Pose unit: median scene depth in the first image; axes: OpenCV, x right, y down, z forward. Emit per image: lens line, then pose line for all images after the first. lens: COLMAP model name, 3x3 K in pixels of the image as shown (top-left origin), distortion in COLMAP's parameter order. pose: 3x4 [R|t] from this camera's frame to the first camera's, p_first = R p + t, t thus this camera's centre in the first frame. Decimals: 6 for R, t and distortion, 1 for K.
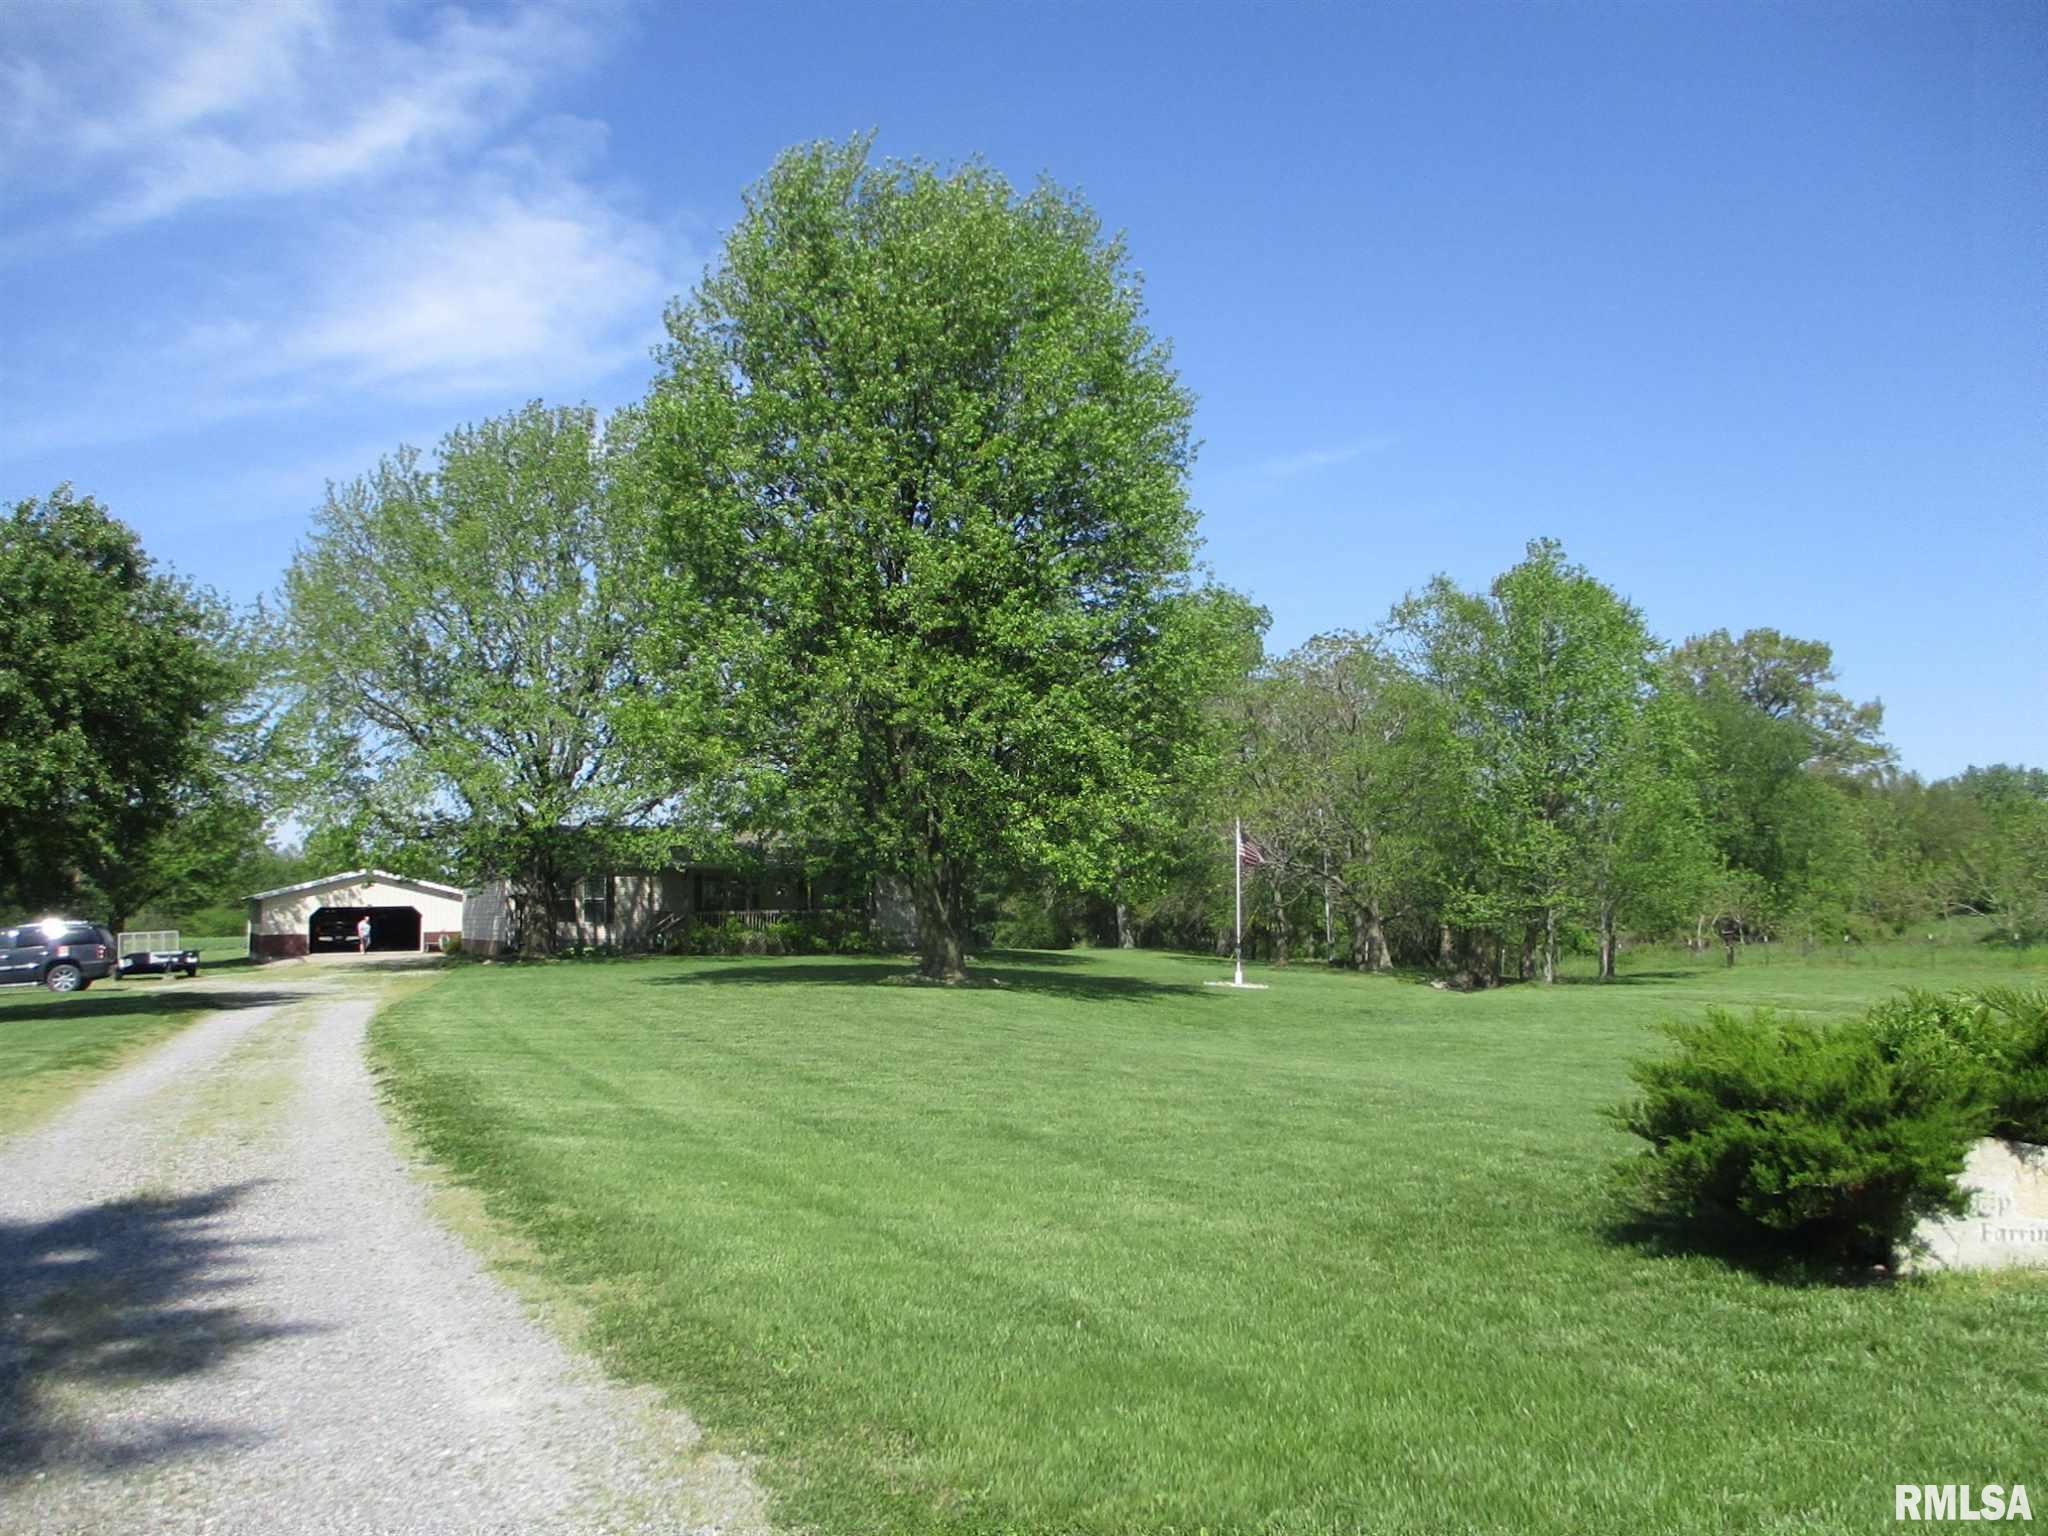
lens RADIAL K [[1486.7, 0, 1024.0], [0, 1486.7, 768.0], [0, 0, 1]] dist [-0.051484, -0.004365]
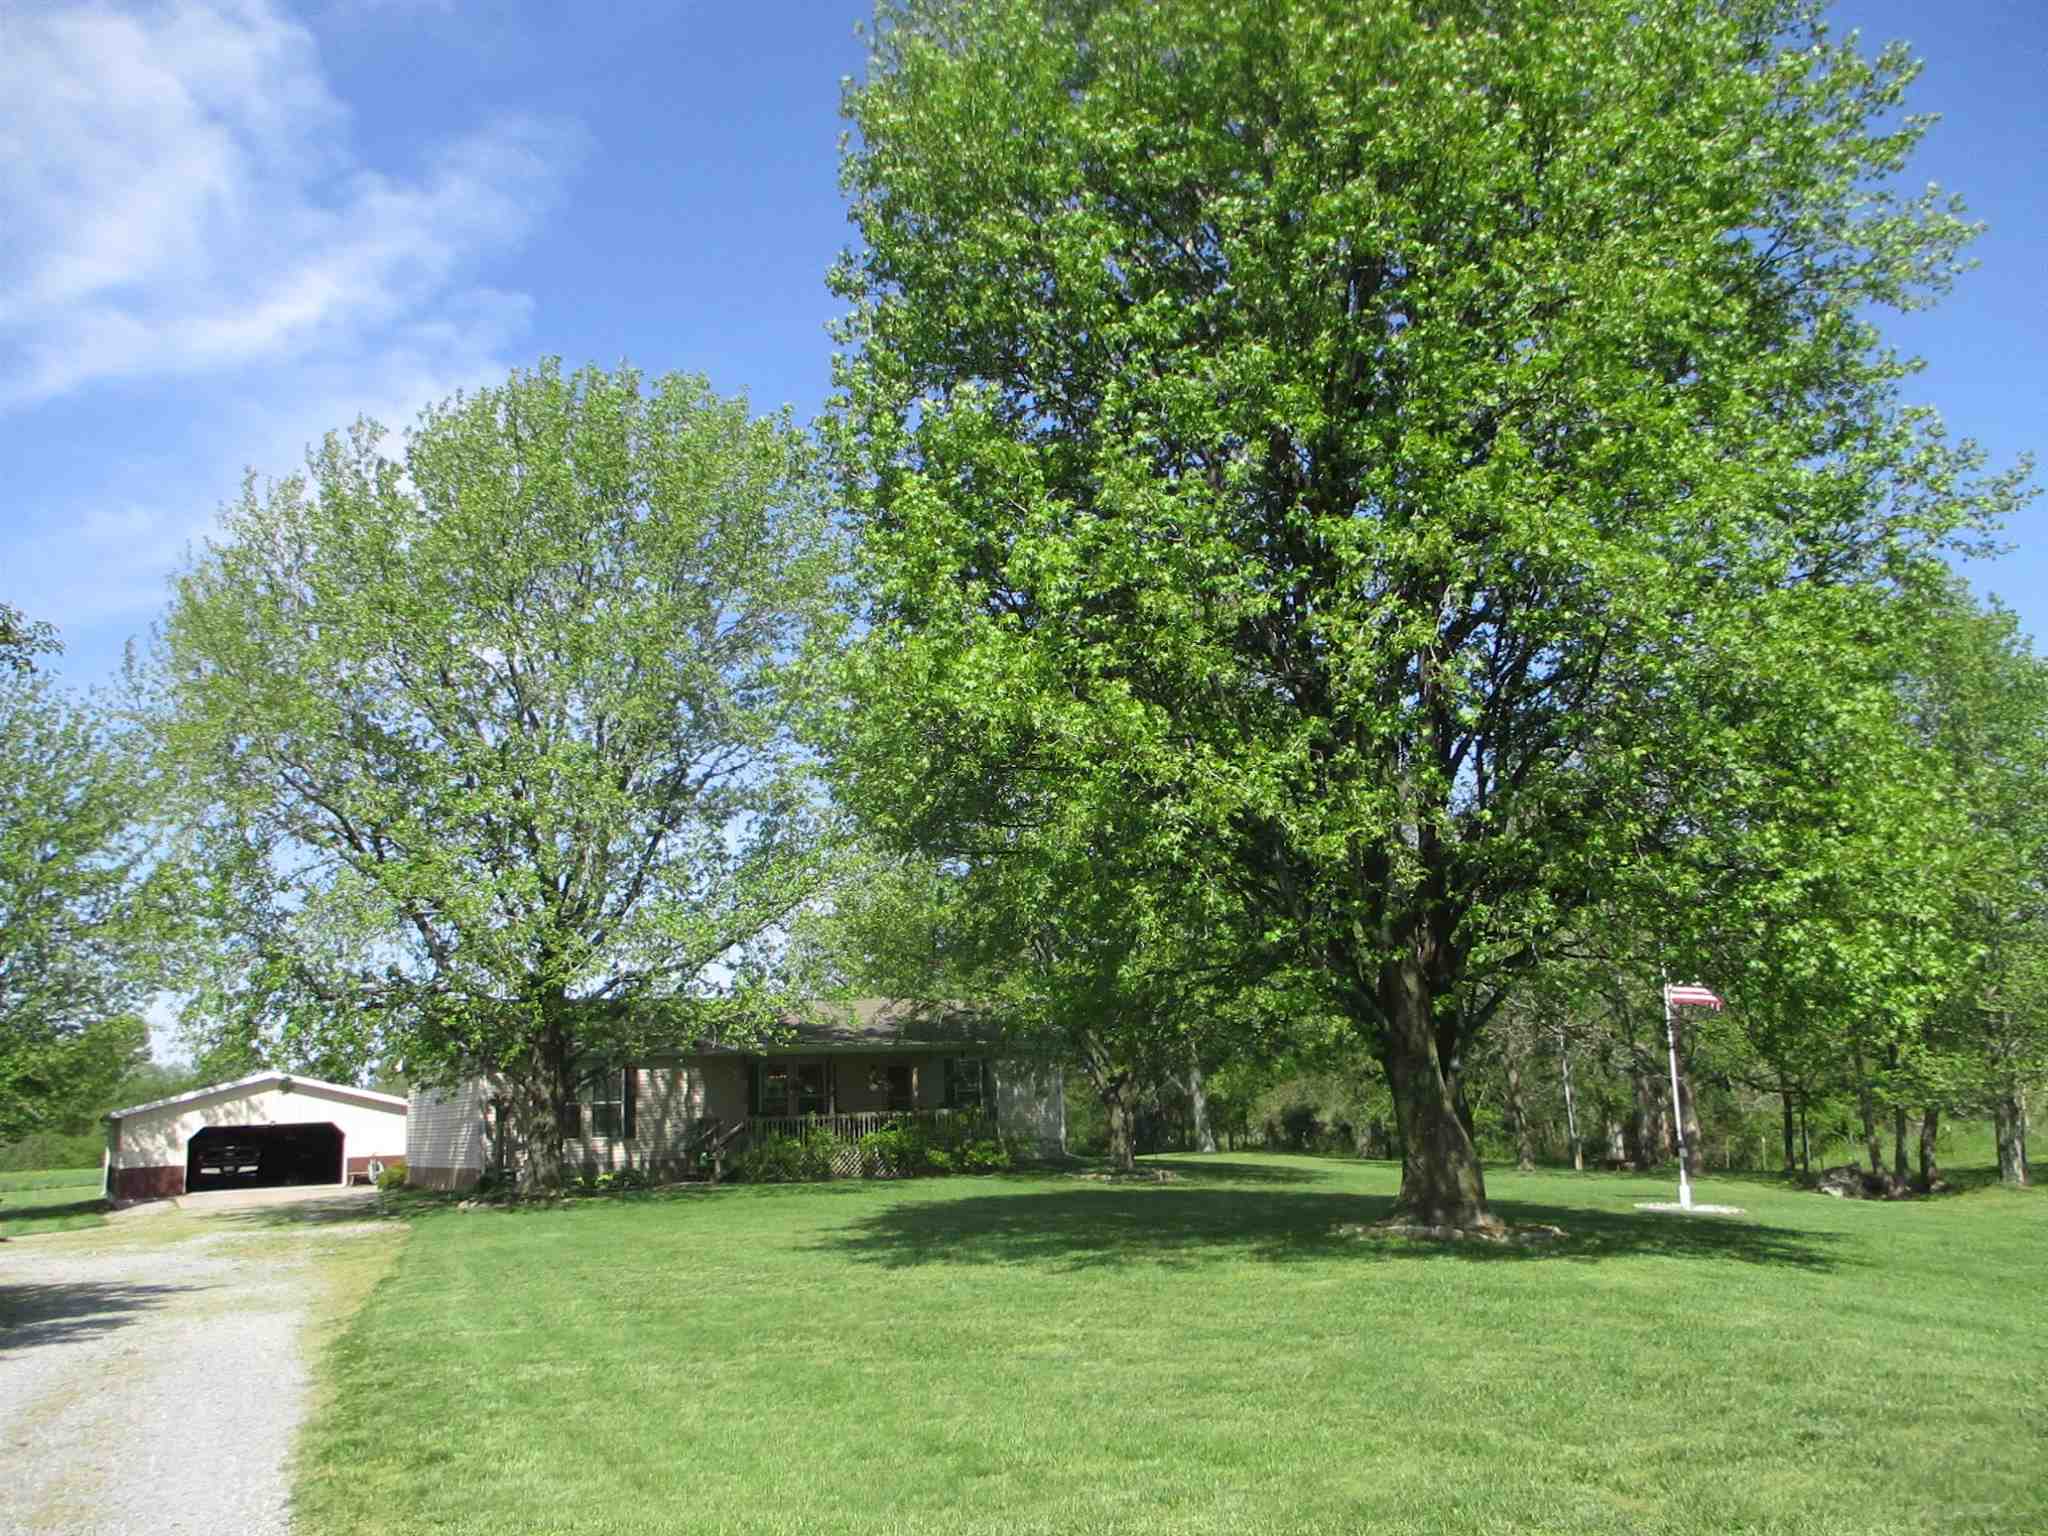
lens RADIAL K [[1554.6, 0, 1024.0], [0, 1554.6, 768.0], [0, 0, 1]] dist [-0.034346, 0.001279]
pose [[0.998979, -0.019066, 0.040960, -0.120593], [0.023901, 0.992362, -0.121021, 0.023892], [-0.038340, 0.121877, 0.991804, 0.247108]]
